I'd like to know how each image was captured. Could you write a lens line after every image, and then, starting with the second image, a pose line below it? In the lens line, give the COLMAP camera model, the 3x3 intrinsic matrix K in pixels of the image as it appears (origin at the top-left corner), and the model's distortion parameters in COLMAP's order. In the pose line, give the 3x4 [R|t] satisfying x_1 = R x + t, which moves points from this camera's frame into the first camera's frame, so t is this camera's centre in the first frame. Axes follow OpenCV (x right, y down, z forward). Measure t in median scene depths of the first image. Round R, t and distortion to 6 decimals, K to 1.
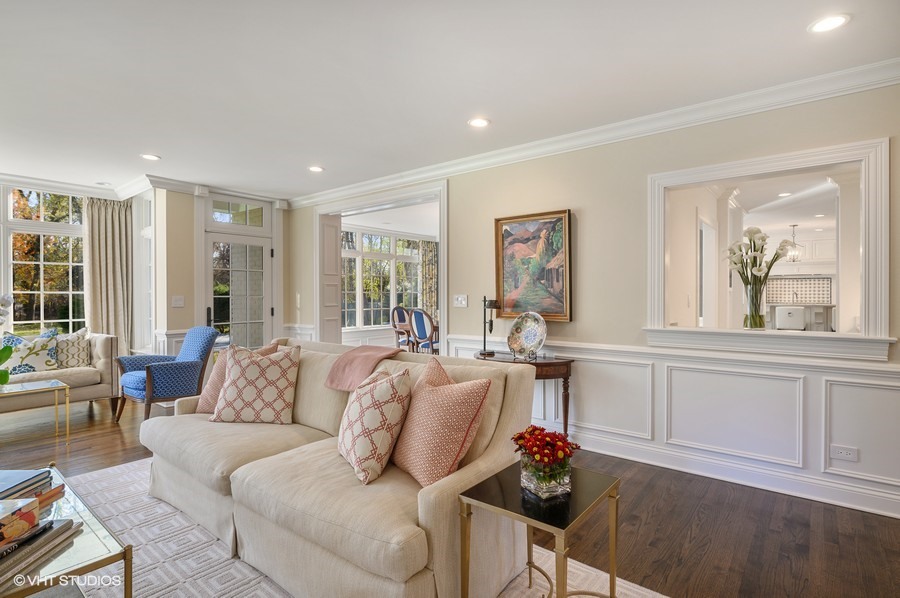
lens RADIAL K [[451.5, 0, 446.5], [0, 451.5, 293.7], [0, 0, 1]] dist [-0.001346, -0.000345]
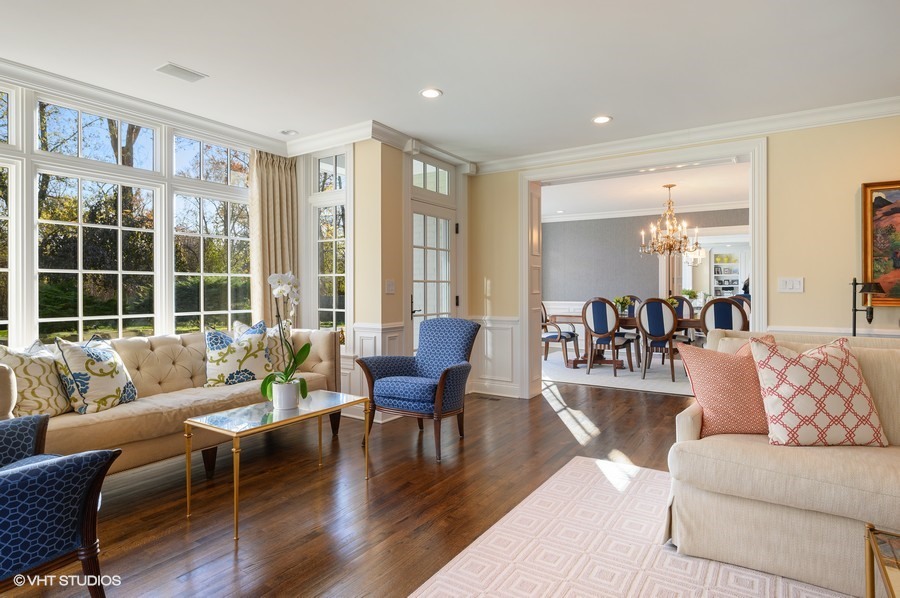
lens RADIAL K [[491.8, 0, 446.6], [0, 491.8, 291.3], [0, 0, 1]] dist [-0.015730, -0.000058]
pose [[0.996230, -0.000114, 0.086750, -0.661623], [-0.000639, 0.999962, 0.008655, 0.020137], [-0.086748, -0.008678, 0.996193, 0.169321]]
